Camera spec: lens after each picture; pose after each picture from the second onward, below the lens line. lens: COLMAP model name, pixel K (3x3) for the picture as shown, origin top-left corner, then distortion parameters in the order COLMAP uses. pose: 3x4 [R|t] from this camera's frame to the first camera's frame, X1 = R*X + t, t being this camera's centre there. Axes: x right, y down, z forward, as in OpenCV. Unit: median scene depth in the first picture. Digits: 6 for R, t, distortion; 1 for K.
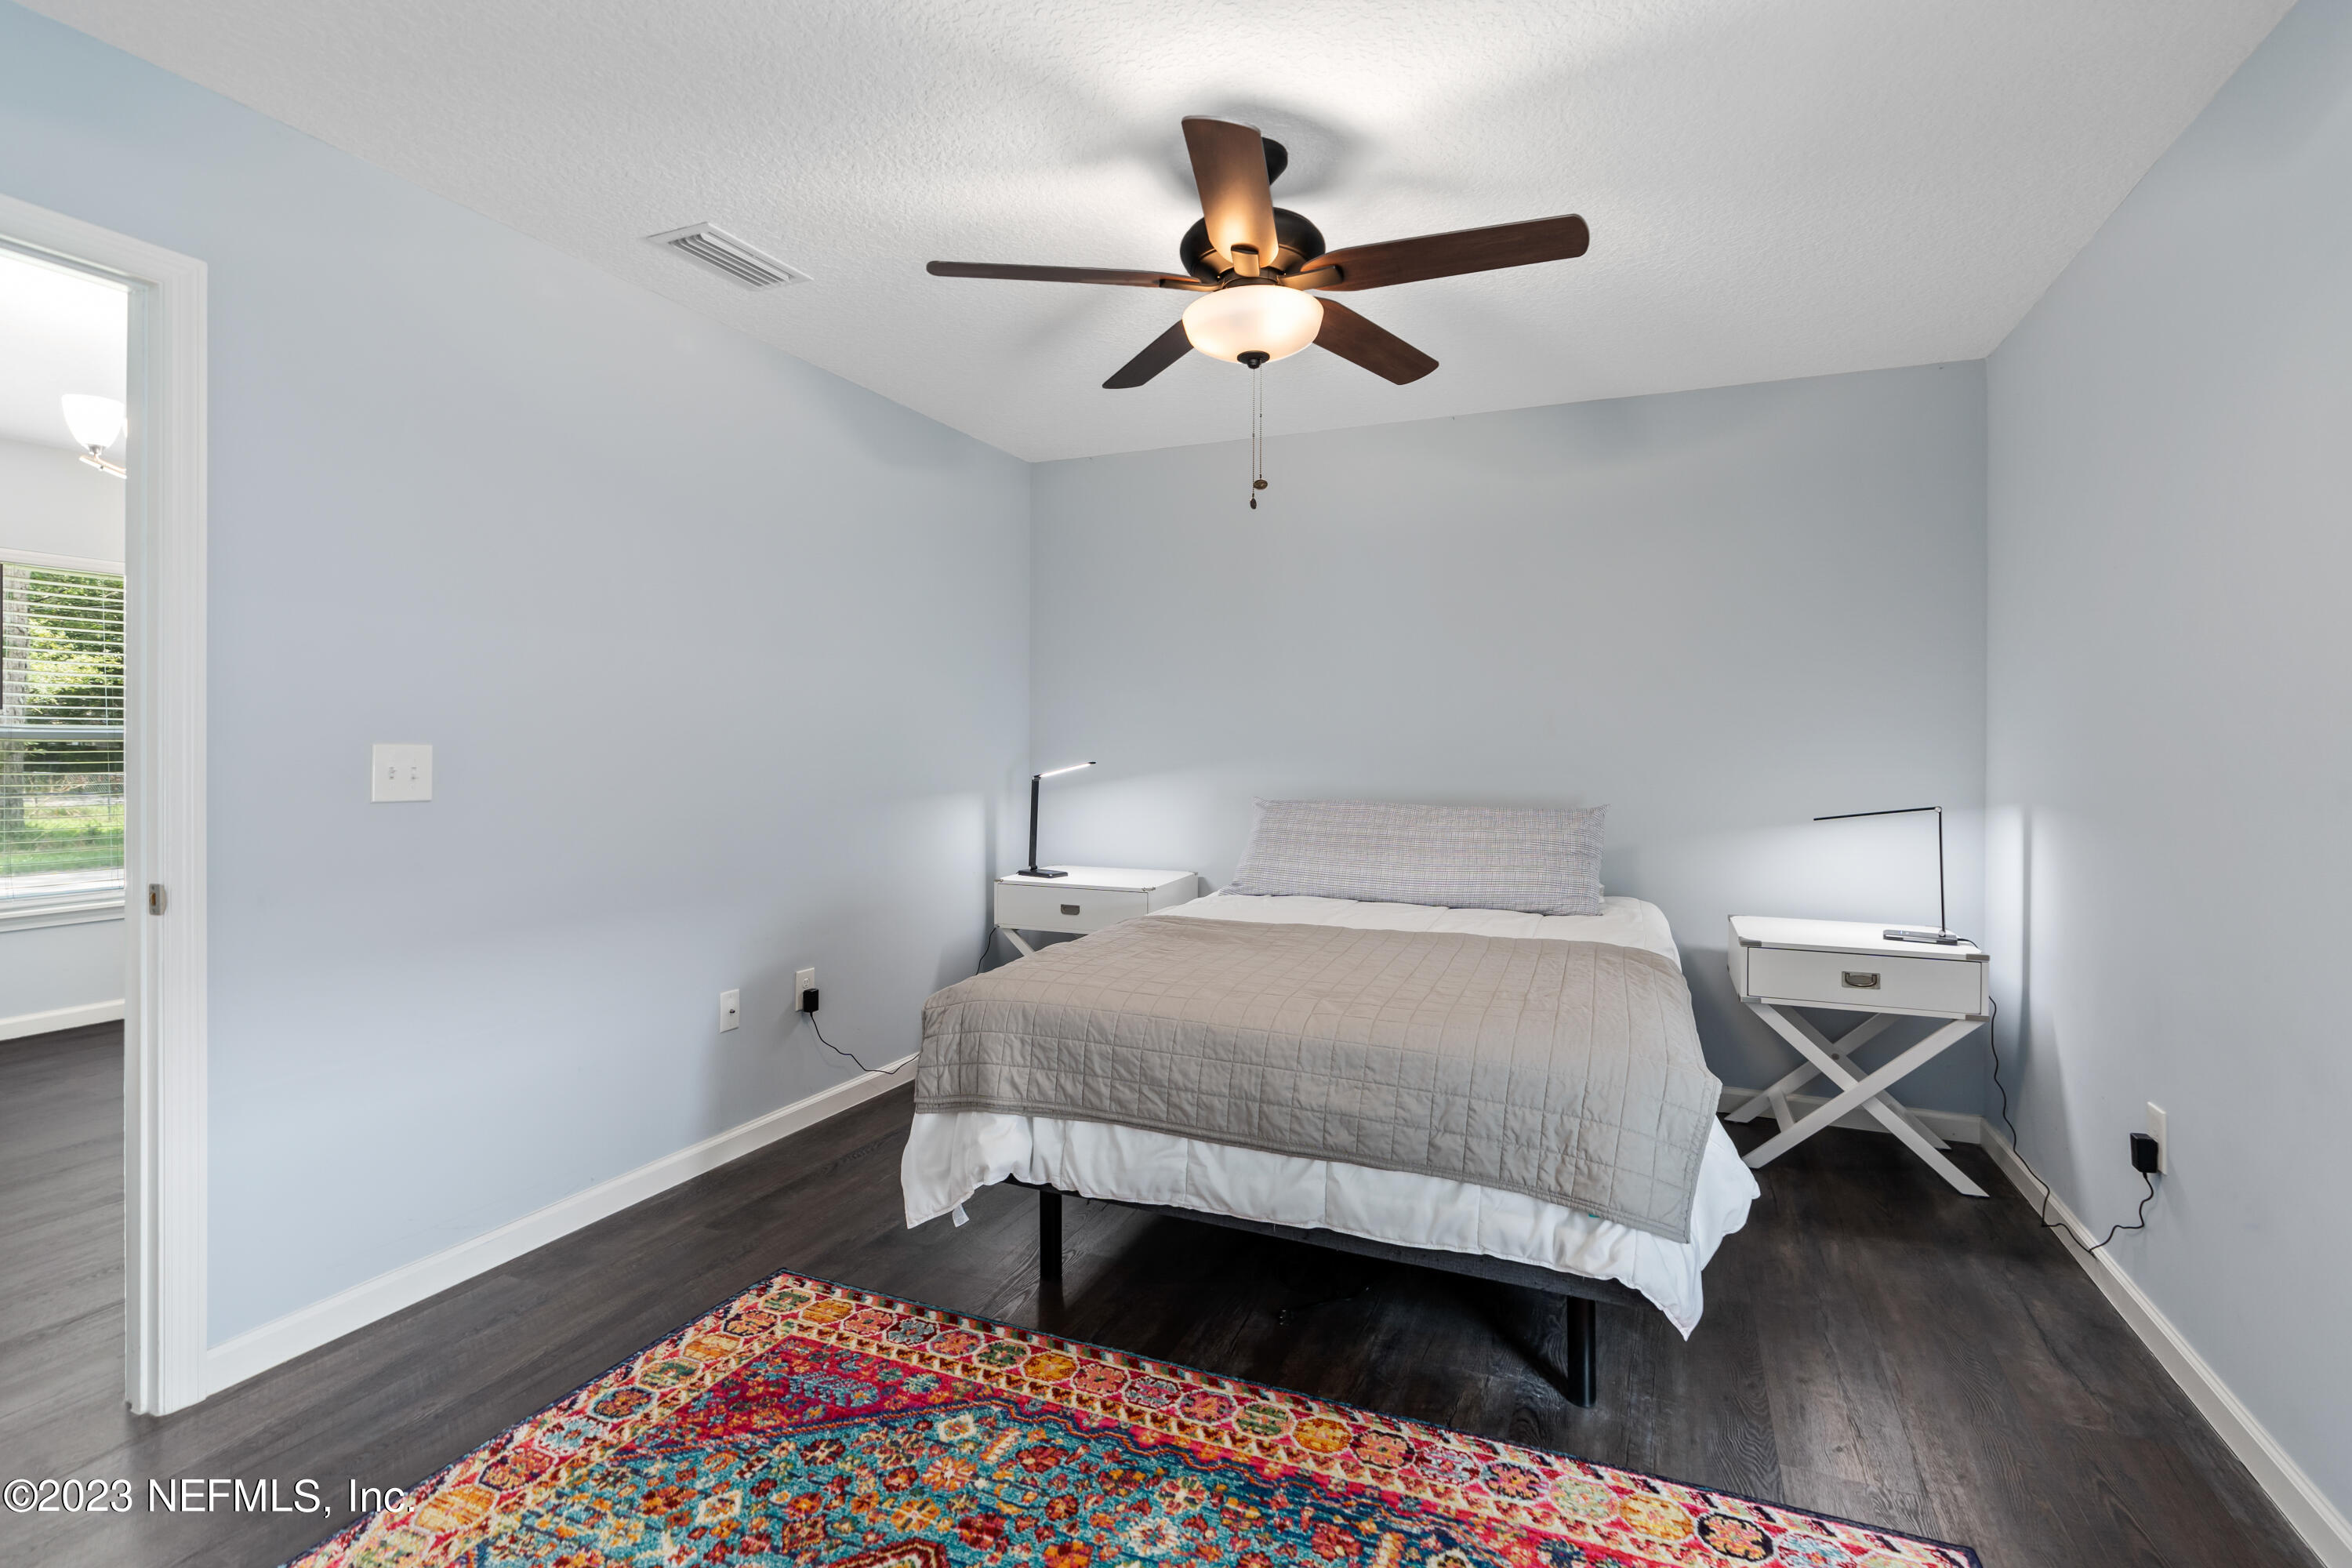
lens RADIAL K [[1101.4, 0, 1176.2], [0, 1101.4, 740.8], [0, 0, 1]] dist [-0.002355, -0.000004]
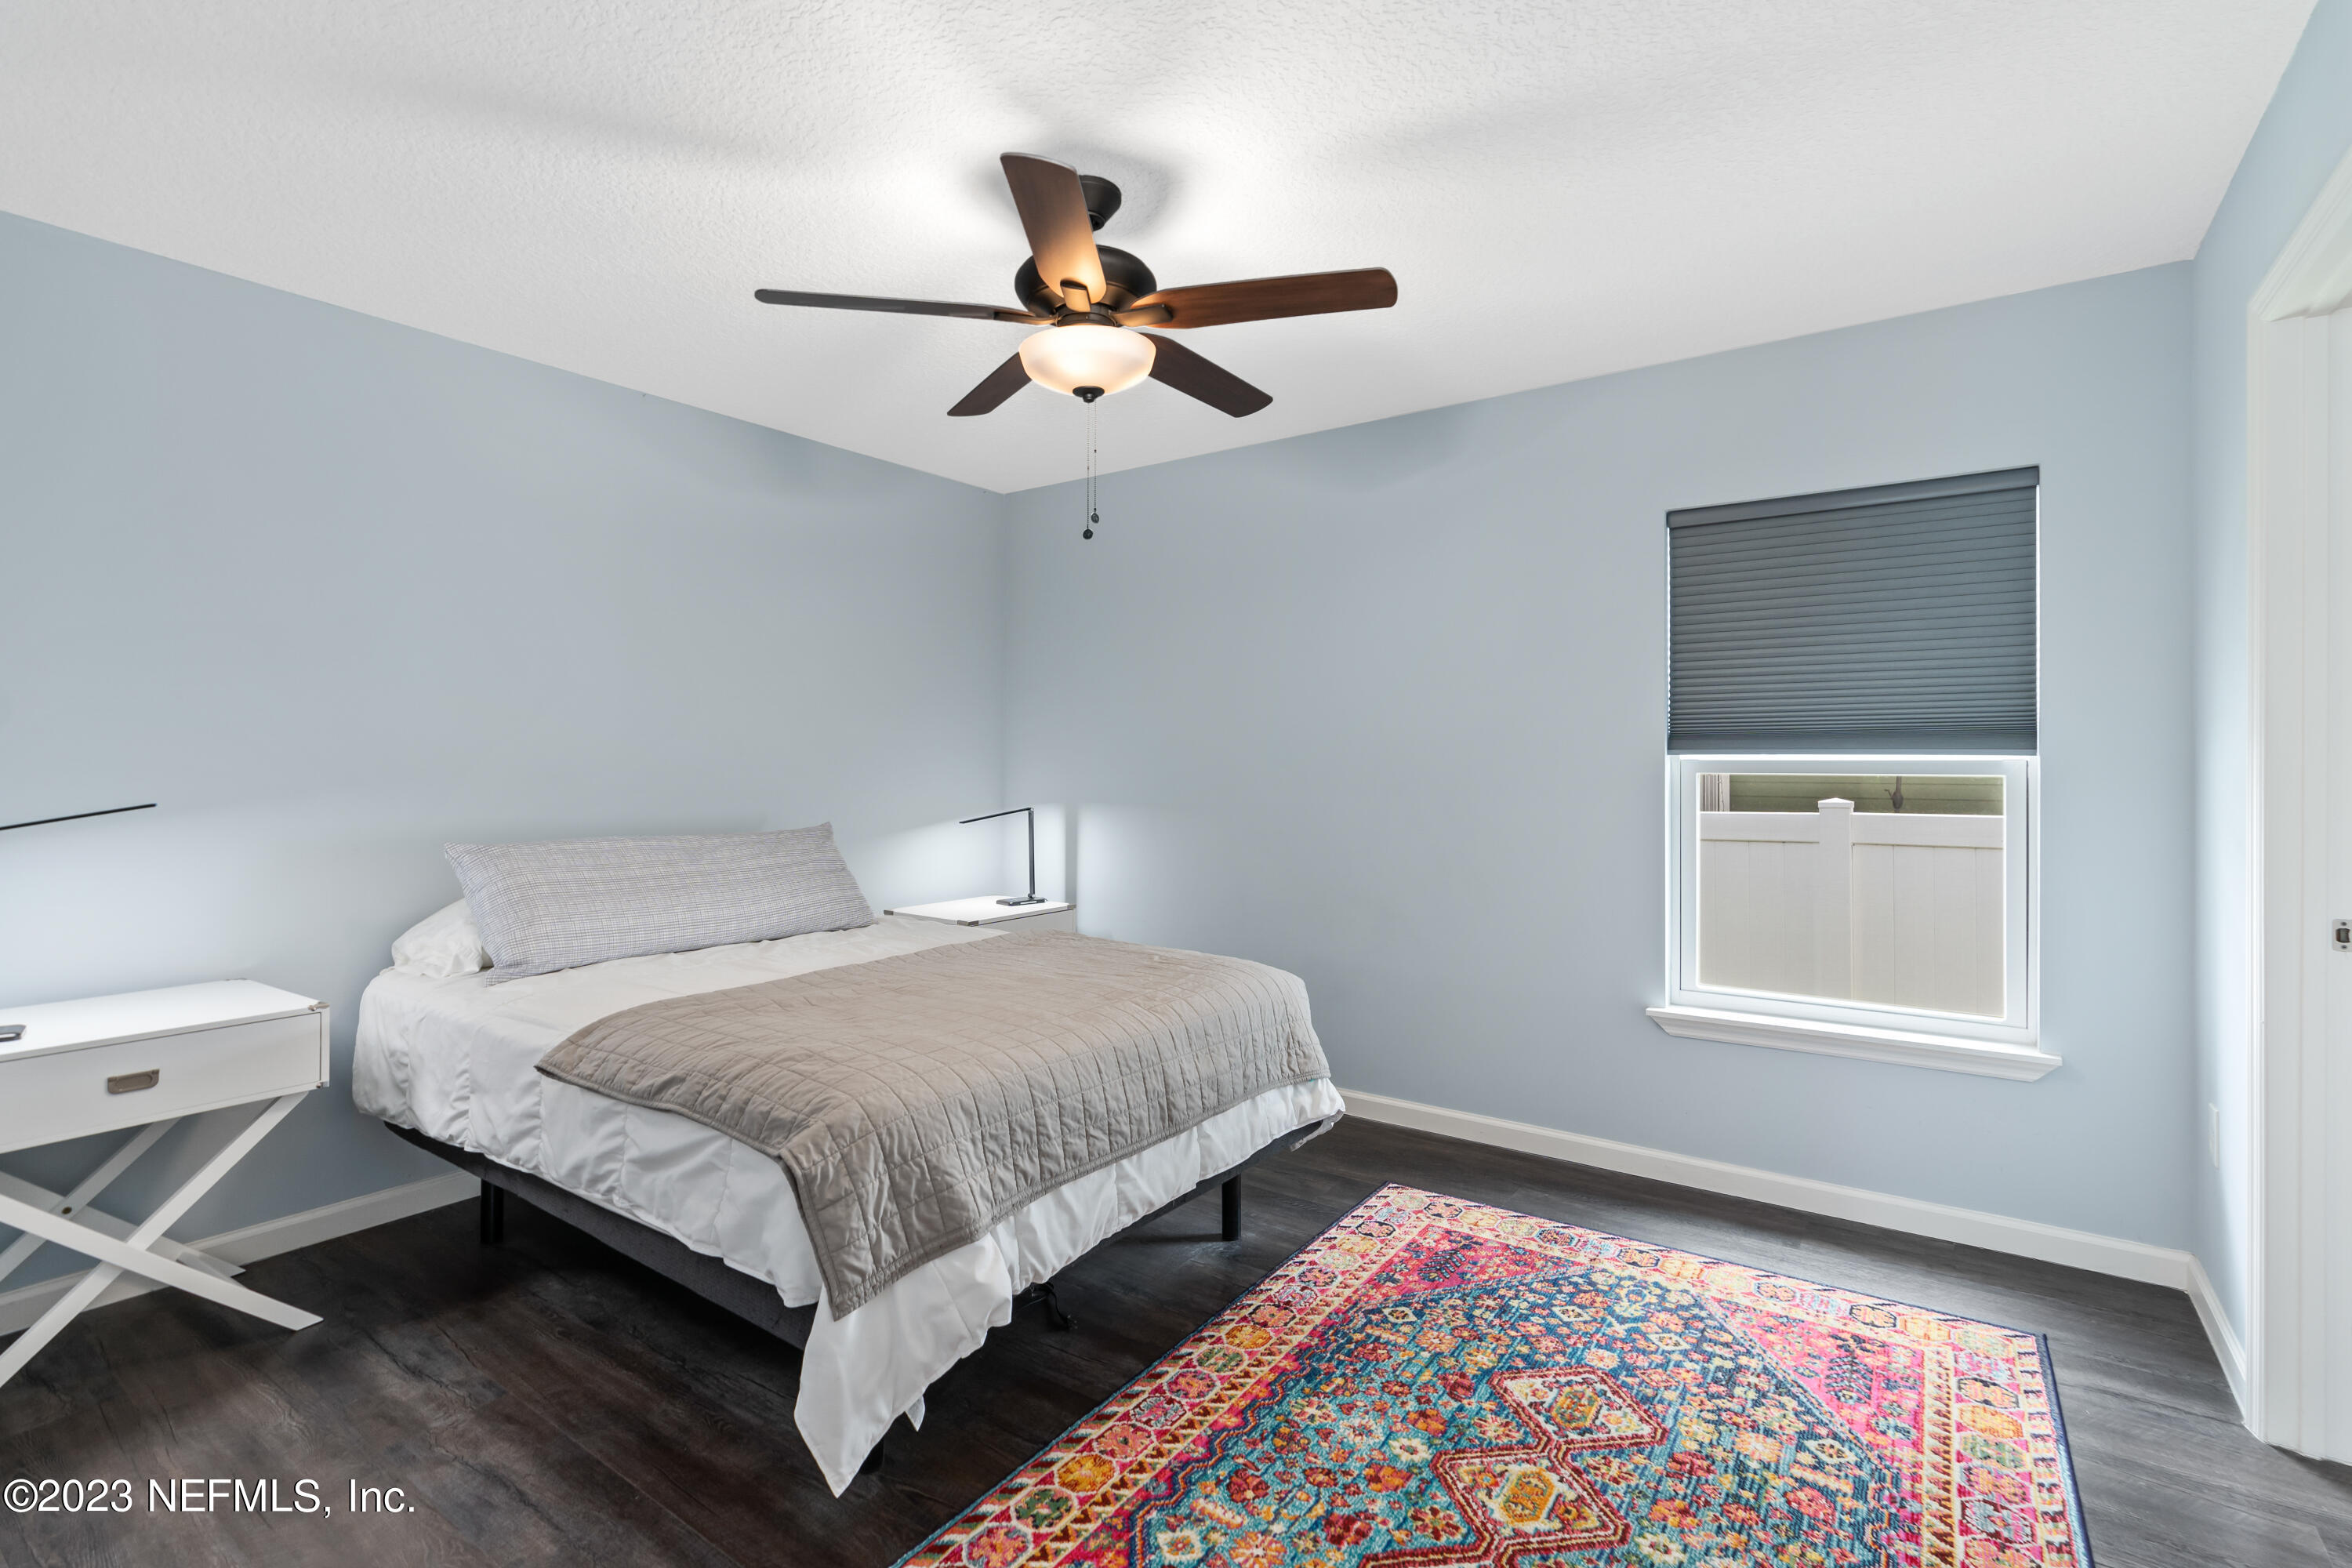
lens RADIAL K [[1084.6, 0, 1200.2], [0, 1084.6, 758.1], [0, 0, 1]] dist [-0.004392, 0.000394]
pose [[0.200100, 0.002663, 0.979772, -1.004832], [0.000999, 0.999995, -0.002922, -0.003789], [-0.979775, 0.001563, 0.200097, 0.776254]]
